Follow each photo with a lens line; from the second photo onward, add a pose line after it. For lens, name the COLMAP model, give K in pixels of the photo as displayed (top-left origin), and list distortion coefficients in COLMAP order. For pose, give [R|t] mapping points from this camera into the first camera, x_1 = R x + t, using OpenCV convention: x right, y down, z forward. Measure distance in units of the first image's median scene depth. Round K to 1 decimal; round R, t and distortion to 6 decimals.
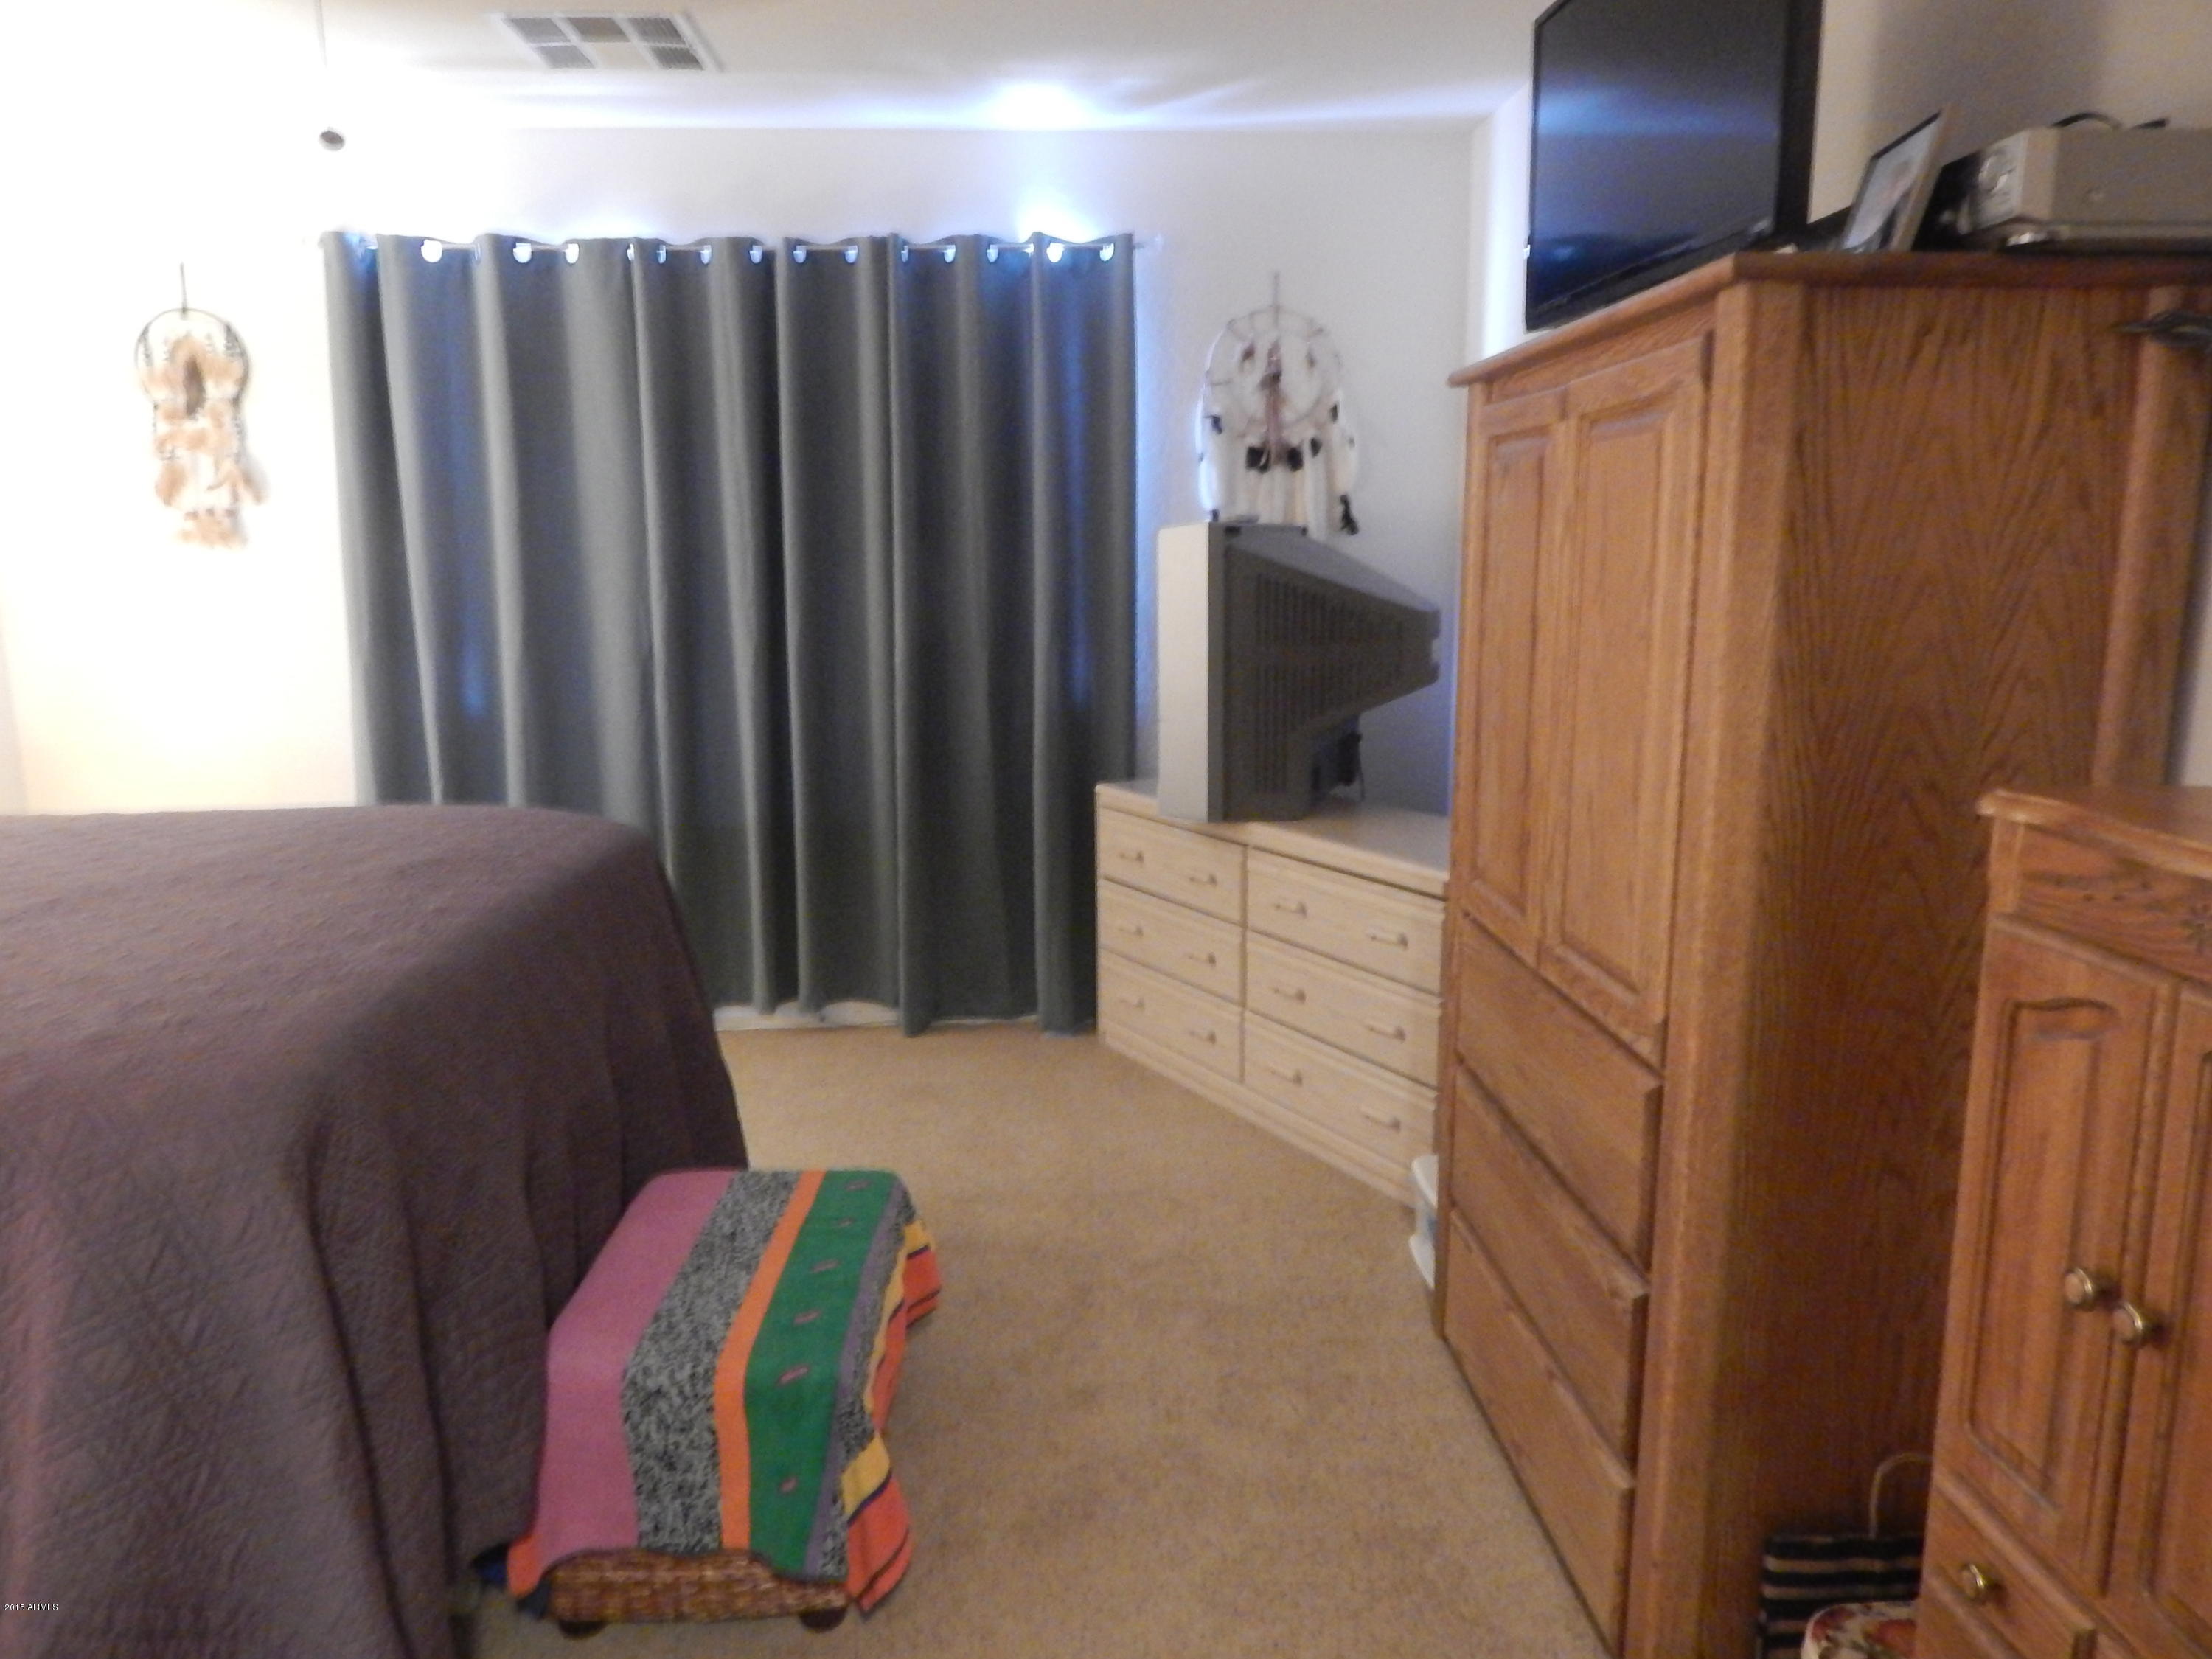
lens RADIAL K [[1460.5, 0, 1096.4], [0, 1460.5, 816.0], [0, 0, 1]] dist [0.007549, -0.007431]
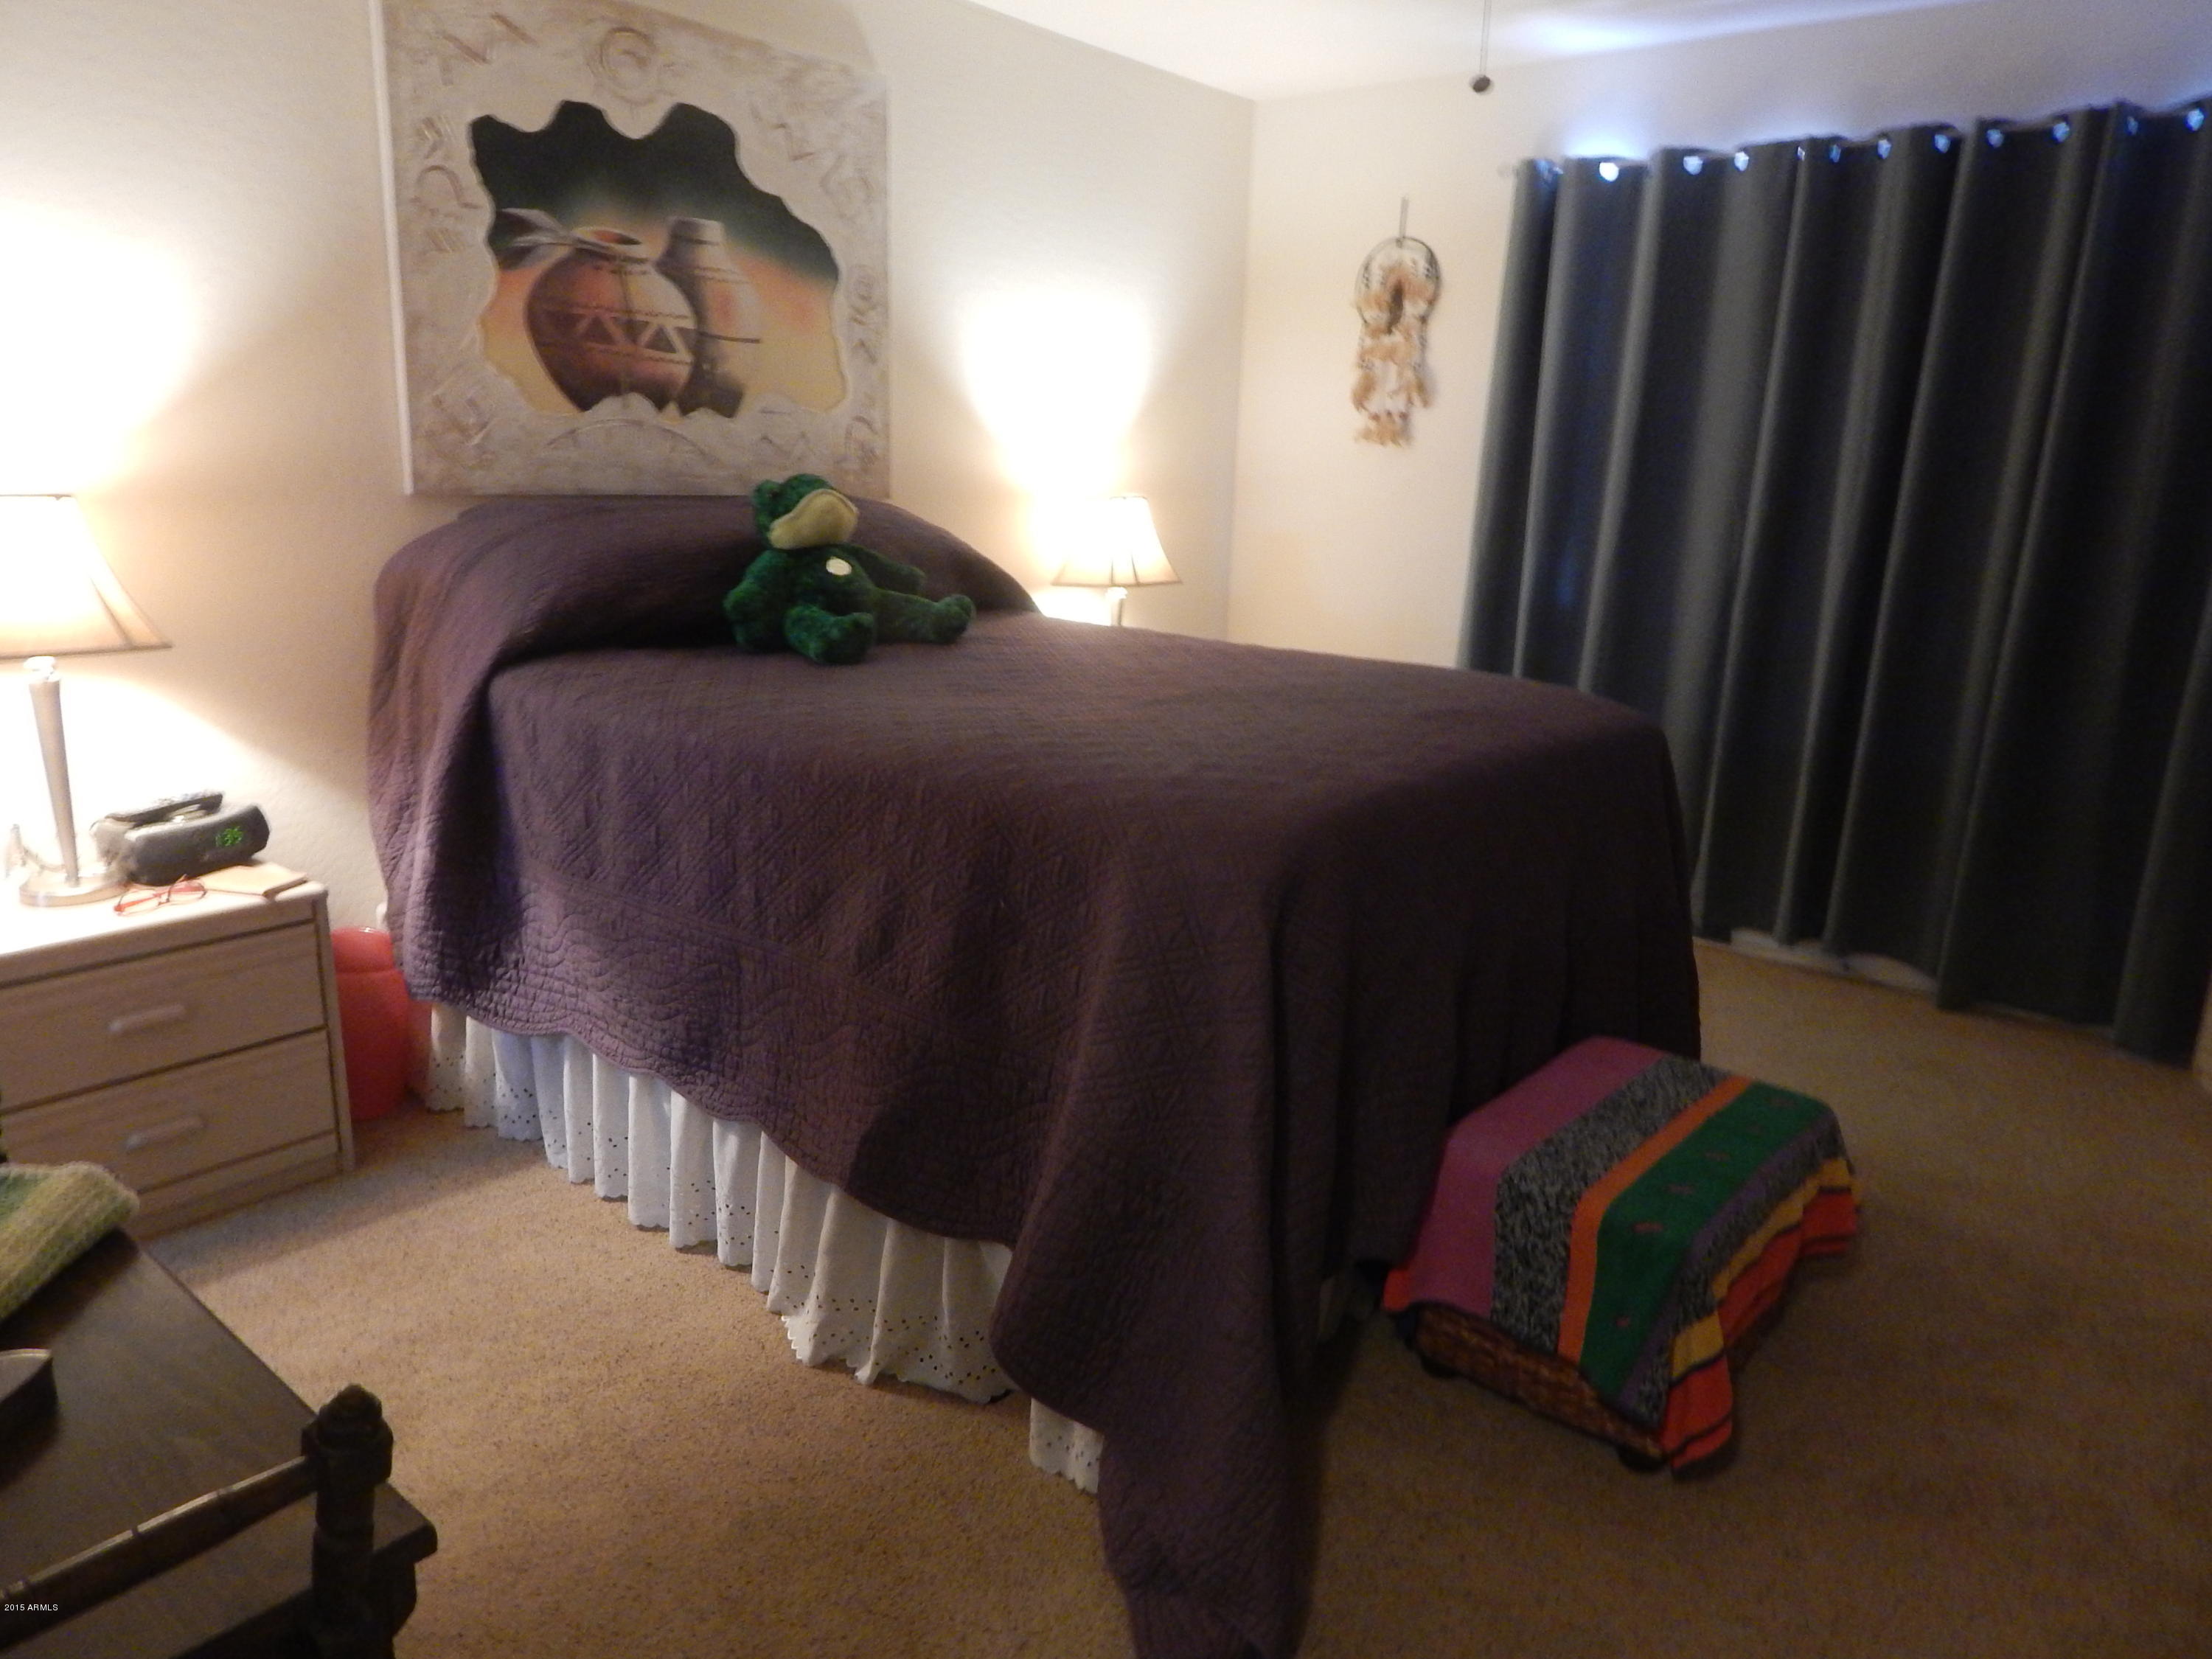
lens RADIAL K [[1460.5, 0, 1123.6], [0, 1460.5, 824.7], [0, 0, 1]] dist [0.007549, -0.007431]
pose [[0.741367, 0.198860, -0.640960, 0.114736], [-0.160543, 0.979910, 0.118328, 0.022517], [0.651614, 0.015177, 0.758399, -0.058935]]
